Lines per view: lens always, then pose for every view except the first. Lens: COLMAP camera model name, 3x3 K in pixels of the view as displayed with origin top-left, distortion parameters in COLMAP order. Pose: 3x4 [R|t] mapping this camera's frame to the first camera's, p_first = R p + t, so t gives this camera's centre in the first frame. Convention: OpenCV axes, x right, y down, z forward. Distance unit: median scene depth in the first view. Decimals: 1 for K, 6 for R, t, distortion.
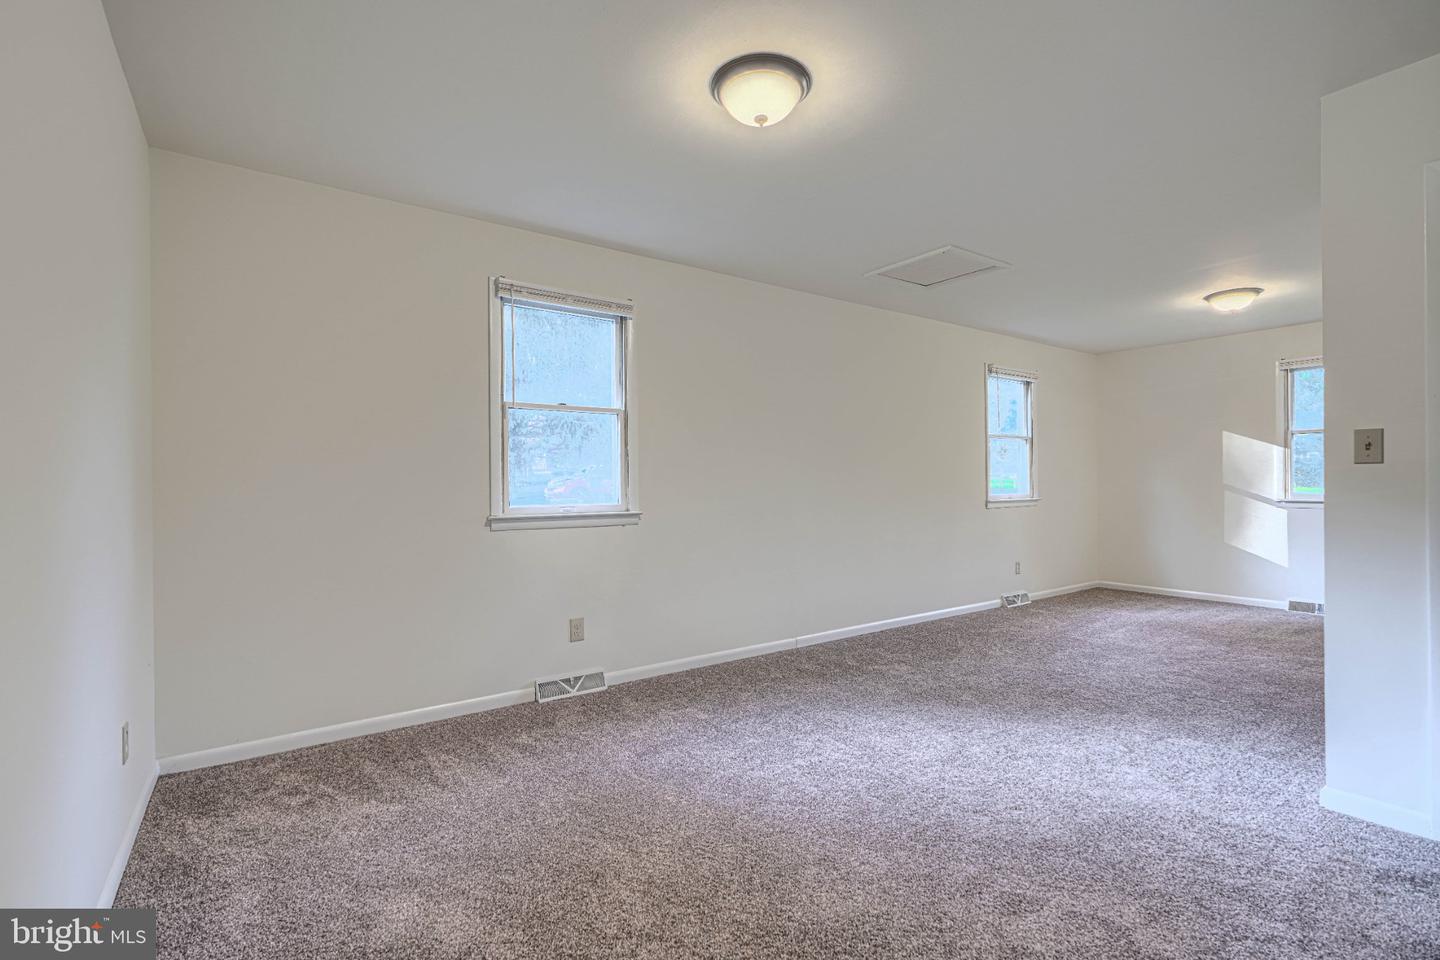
lens RADIAL K [[650.6, 0, 720.0], [0, 650.6, 480.0], [0, 0, 1]] dist [0.000972, 0.000598]
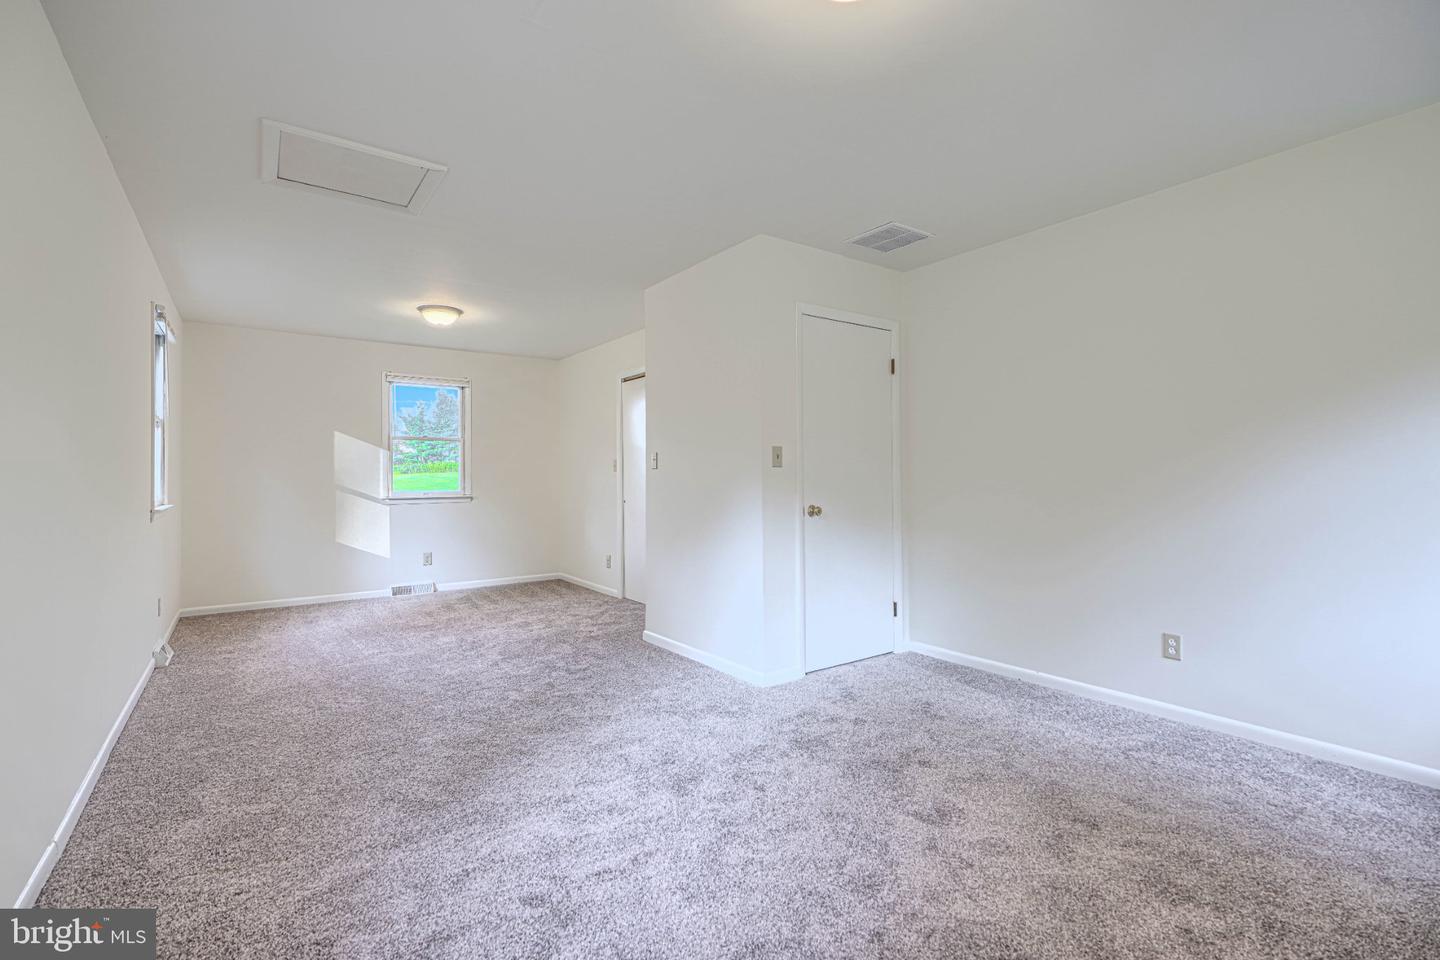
lens RADIAL K [[658.1, 0, 716.7], [0, 658.1, 465.4], [0, 0, 1]] dist [0.001228, 0.000596]
pose [[-0.006740, 0.023983, 0.999690, -0.262463], [0.002266, 0.999710, -0.023968, 0.003991], [-0.999975, 0.002104, -0.006792, 0.446812]]
